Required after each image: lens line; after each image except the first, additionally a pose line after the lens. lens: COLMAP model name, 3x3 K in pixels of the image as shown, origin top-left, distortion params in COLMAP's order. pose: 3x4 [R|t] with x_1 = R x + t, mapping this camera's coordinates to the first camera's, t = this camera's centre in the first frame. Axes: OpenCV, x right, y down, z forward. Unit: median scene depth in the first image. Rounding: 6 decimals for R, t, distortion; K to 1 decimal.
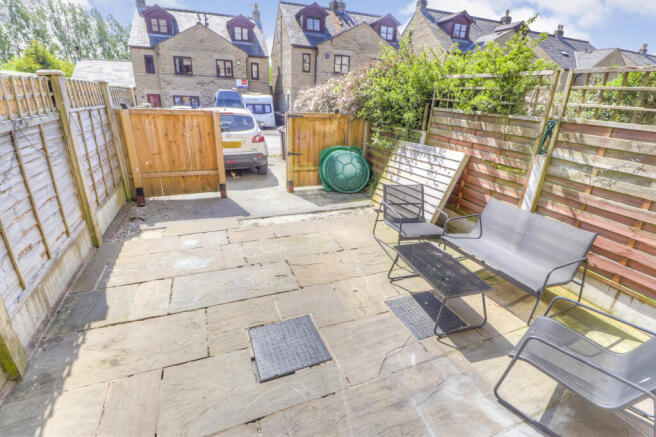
lens RADIAL K [[304.8, 0, 328.0], [0, 304.8, 218.5], [0, 0, 1]] dist [-0.003426, -0.000863]
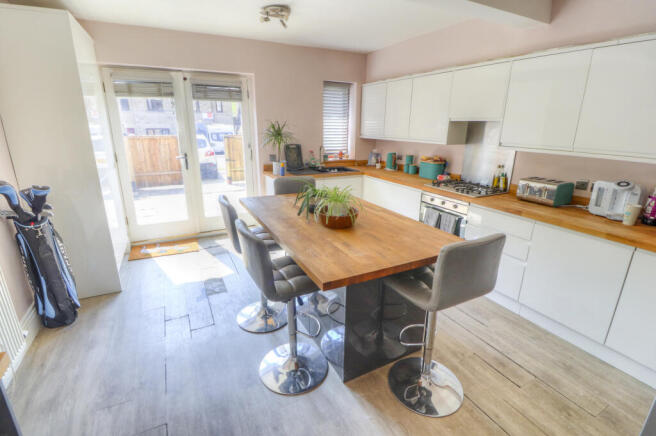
lens RADIAL K [[307.0, 0, 328.0], [0, 307.0, 218.0], [0, 0, 1]] dist [-0.001437, -0.000045]
pose [[0.995872, -0.057996, 0.069827, 0.394072], [0.063595, 0.994698, -0.080822, 0.372061], [-0.064769, 0.084929, 0.994280, -0.904880]]
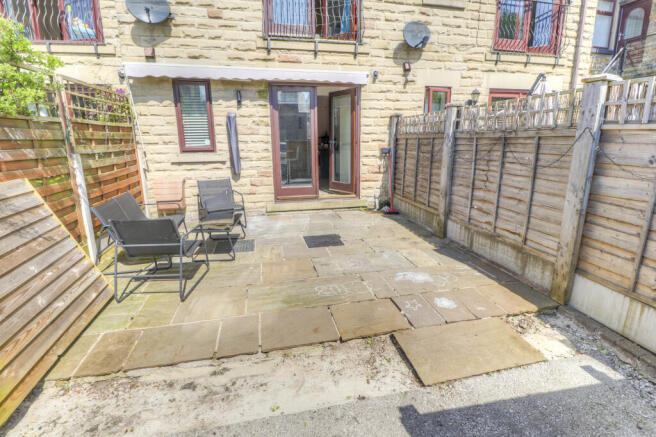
lens RADIAL K [[307.0, 0, 328.0], [0, 307.0, 218.5], [0, 0, 1]] dist [-0.001437, -0.000045]
pose [[-0.985551, -0.078149, 0.150275, -0.243741], [0.027709, 0.800865, 0.598204, -0.472617], [-0.167099, 0.593724, -0.787128, 1.347093]]
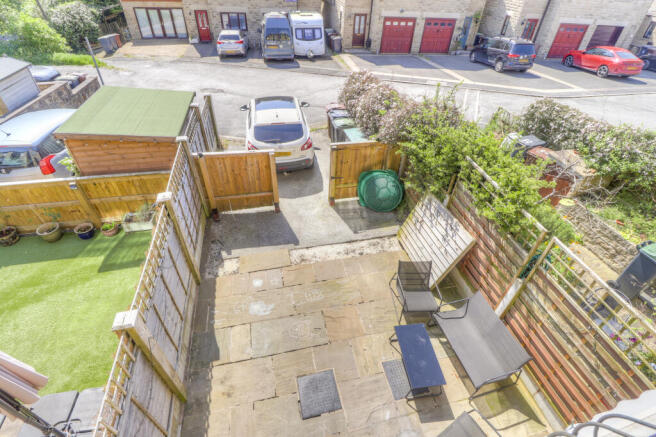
lens RADIAL K [[307.0, 0, 328.0], [0, 307.0, 218.5], [0, 0, 1]] dist [-0.001437, -0.000045]
pose [[0.986910, 0.095607, -0.129875, 0.031920], [-0.050090, 0.947216, 0.316659, -0.614553], [0.153294, -0.306009, 0.939606, -0.196465]]
